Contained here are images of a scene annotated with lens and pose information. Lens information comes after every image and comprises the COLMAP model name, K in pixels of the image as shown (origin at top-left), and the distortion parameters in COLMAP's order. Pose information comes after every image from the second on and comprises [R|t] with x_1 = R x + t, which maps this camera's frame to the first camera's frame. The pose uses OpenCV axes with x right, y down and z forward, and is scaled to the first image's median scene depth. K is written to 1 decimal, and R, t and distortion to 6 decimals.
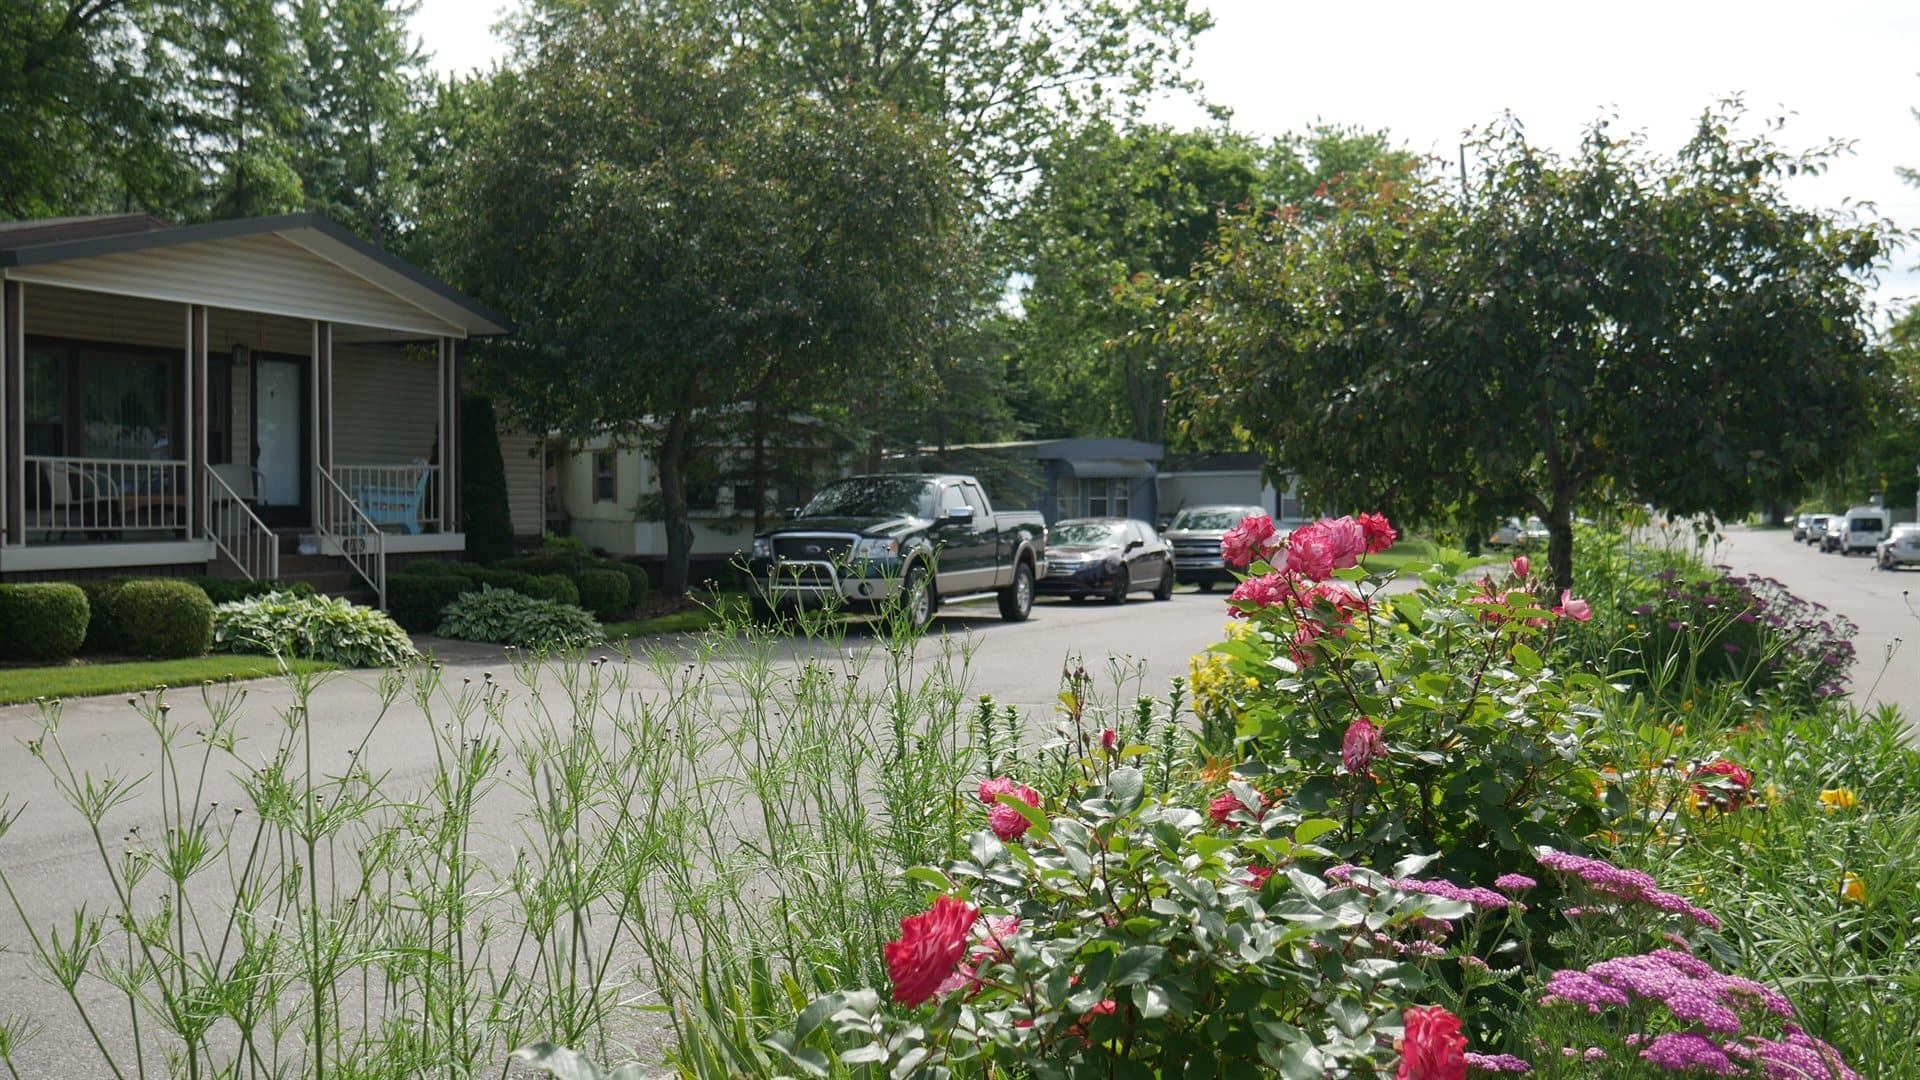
lens RADIAL K [[1868.4, 0, 972.3], [0, 1868.4, 542.0], [0, 0, 1]] dist [-0.009574, 0.000000]
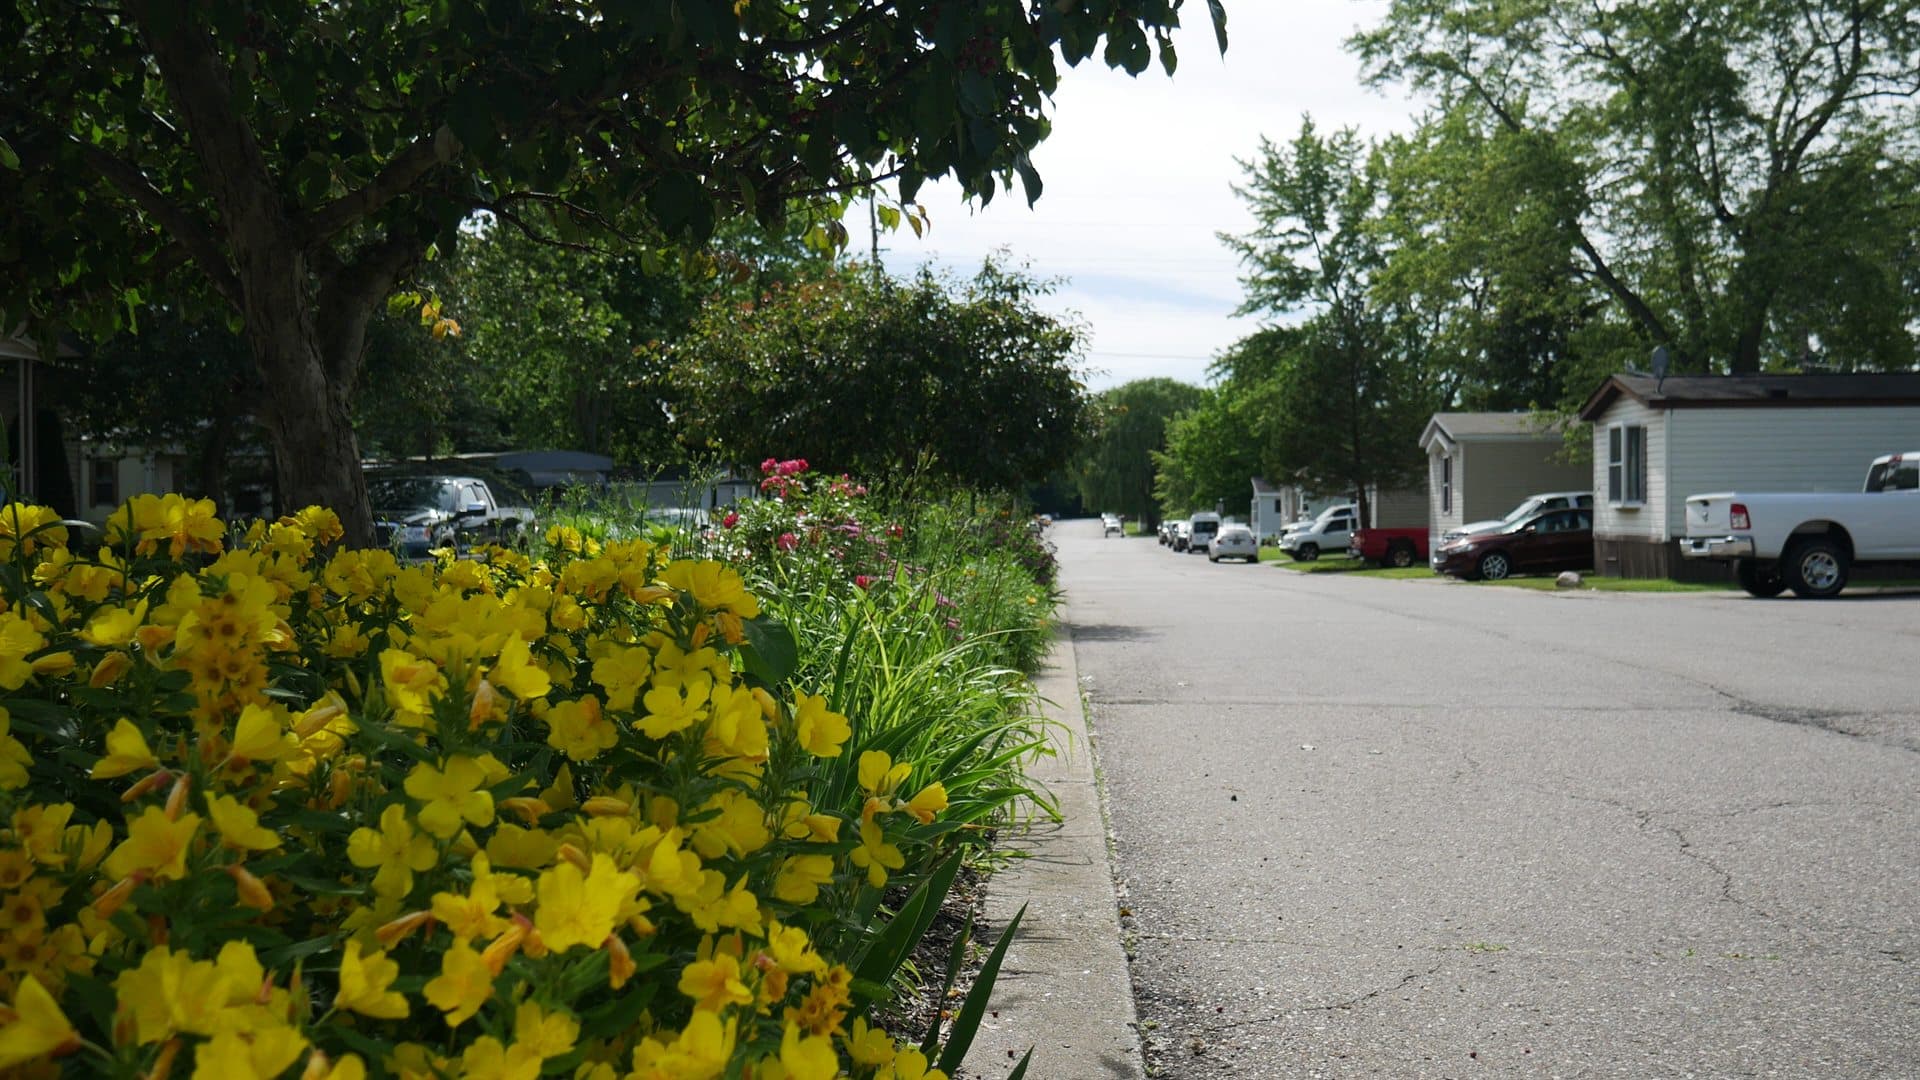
lens RADIAL K [[1868.4, 0, 956.2], [0, 1868.4, 538.4], [0, 0, 1]] dist [-0.009574, 0.000000]
pose [[0.956375, -0.008635, 0.292014, -0.094916], [0.011645, 0.999895, -0.008571, 0.029555], [-0.291910, 0.011598, 0.956376, -0.433506]]
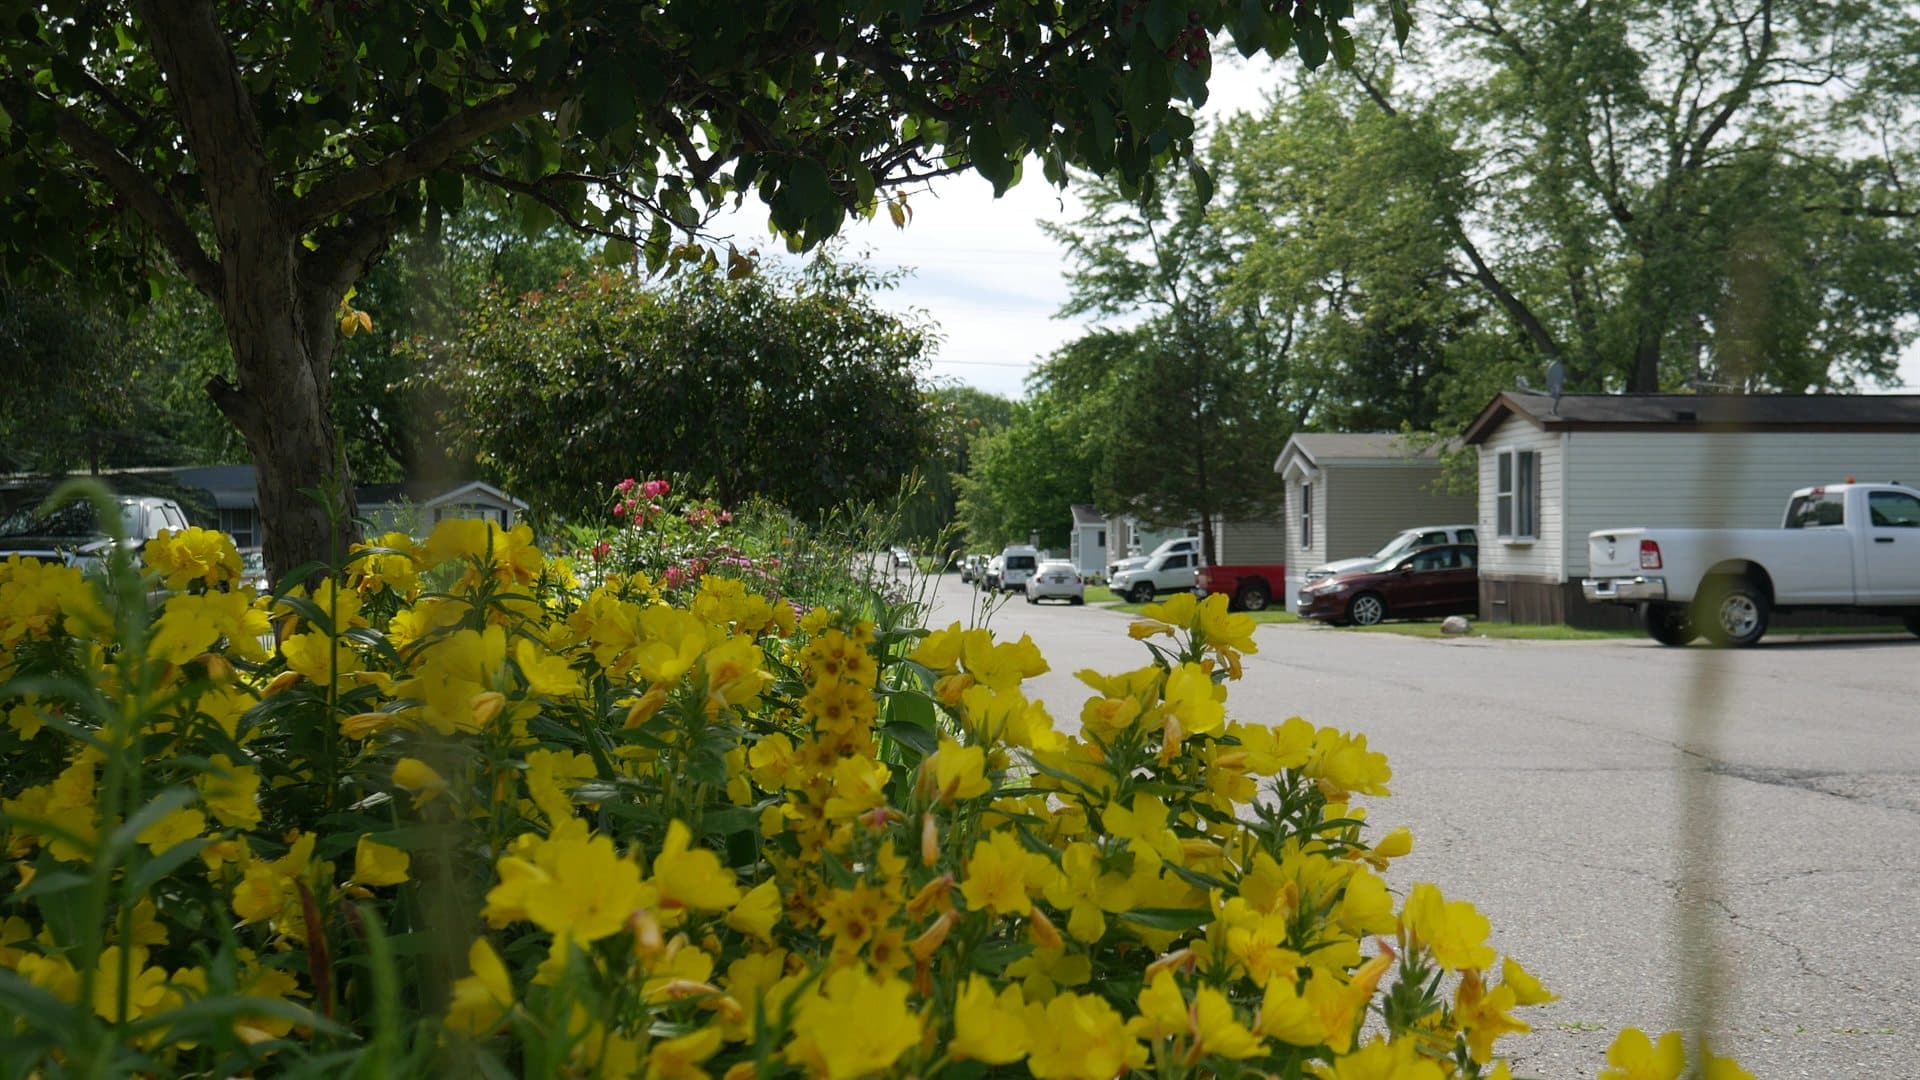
lens RADIAL K [[2210.4, 0, 967.1], [0, 2210.4, 537.0], [0, 0, 1]] dist [0.007831, 0.000000]
pose [[0.916661, 0.003357, 0.399652, -0.133328], [0.007163, 0.999666, -0.024827, 0.029596], [-0.399602, 0.025621, 0.916331, -0.432800]]
